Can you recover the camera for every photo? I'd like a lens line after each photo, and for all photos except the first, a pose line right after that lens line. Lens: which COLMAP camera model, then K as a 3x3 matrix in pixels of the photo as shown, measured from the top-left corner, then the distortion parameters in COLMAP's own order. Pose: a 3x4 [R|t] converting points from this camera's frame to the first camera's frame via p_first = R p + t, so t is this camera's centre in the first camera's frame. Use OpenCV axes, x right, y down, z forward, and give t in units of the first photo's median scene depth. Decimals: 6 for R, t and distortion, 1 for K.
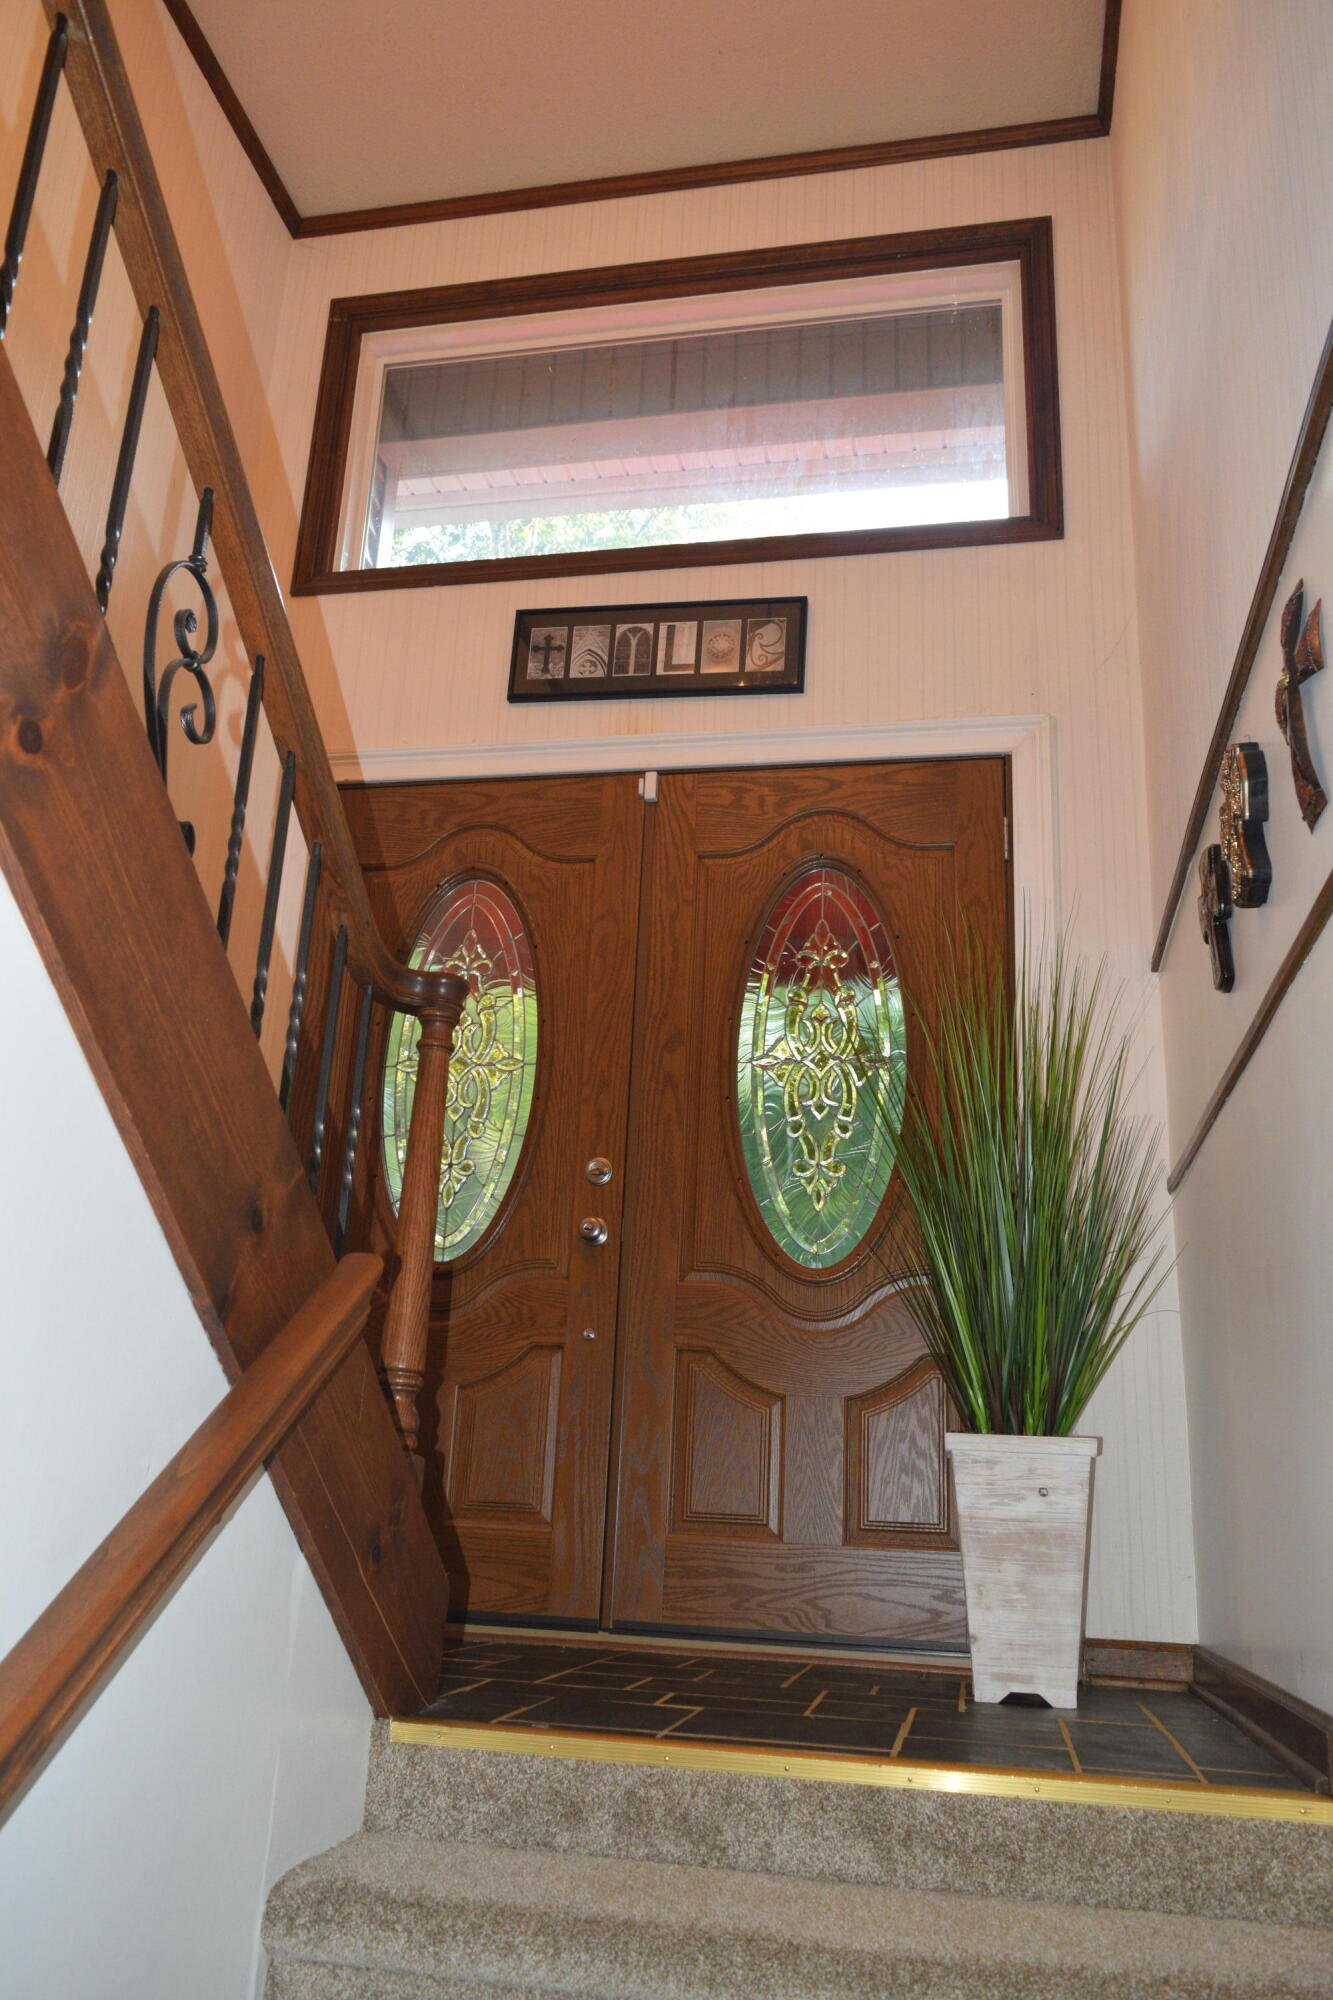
lens RADIAL K [[1556.8, 0, 666.5], [0, 1556.8, 1000.0], [0, 0, 1]] dist [-0.011986, 0.006497]
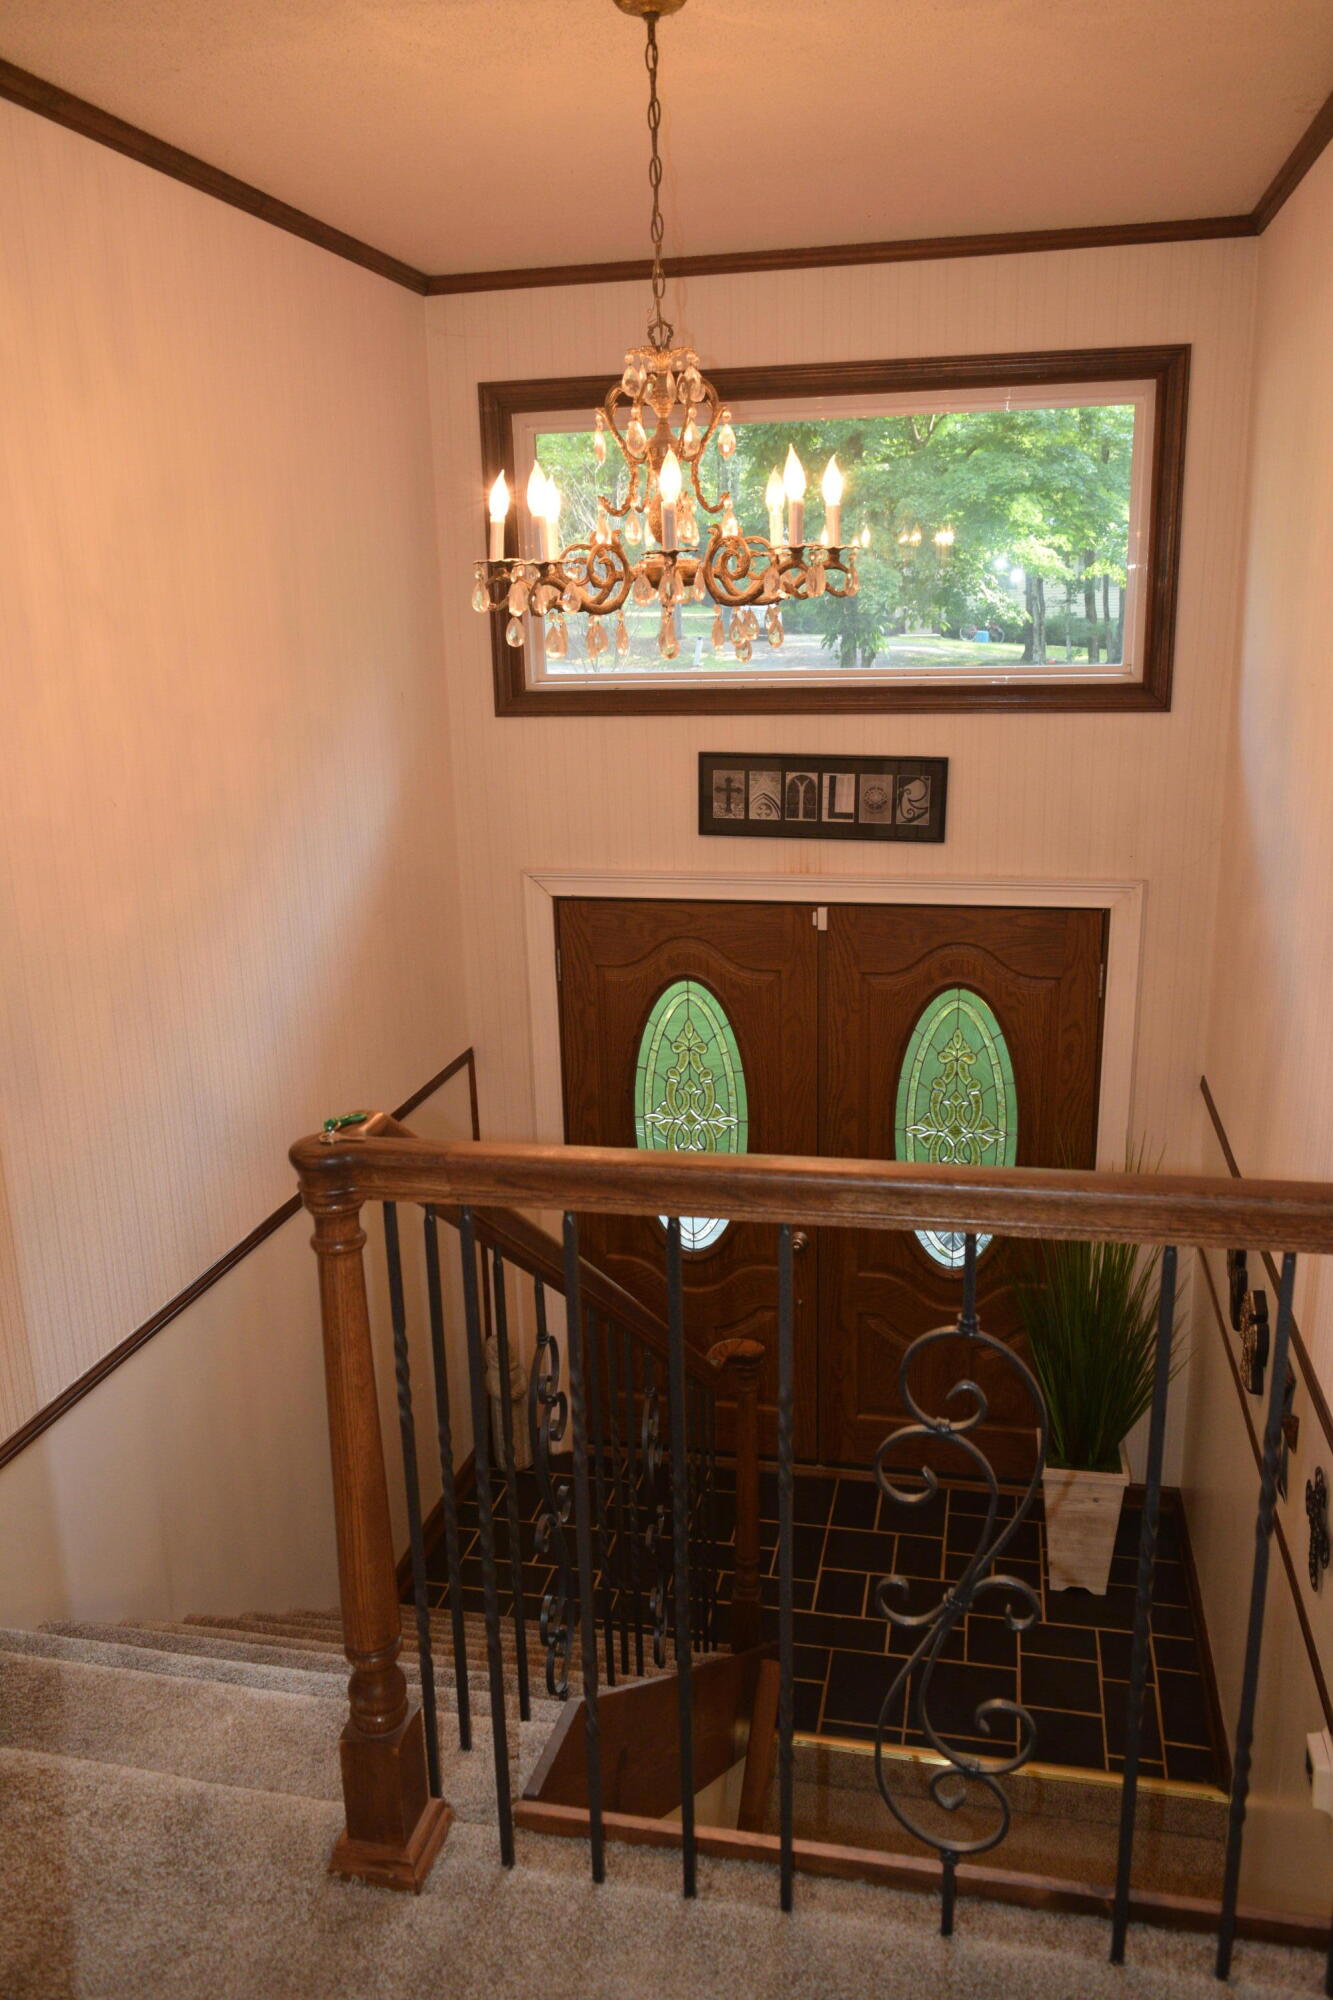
lens RADIAL K [[1556.8, 0, 666.5], [0, 1556.8, 1000.0], [0, 0, 1]] dist [-0.011986, 0.006497]
pose [[0.997360, -0.064014, -0.034295, -0.095847], [0.072349, 0.834947, 0.545554, -0.769766], [-0.006289, -0.546595, 0.837373, -0.098727]]
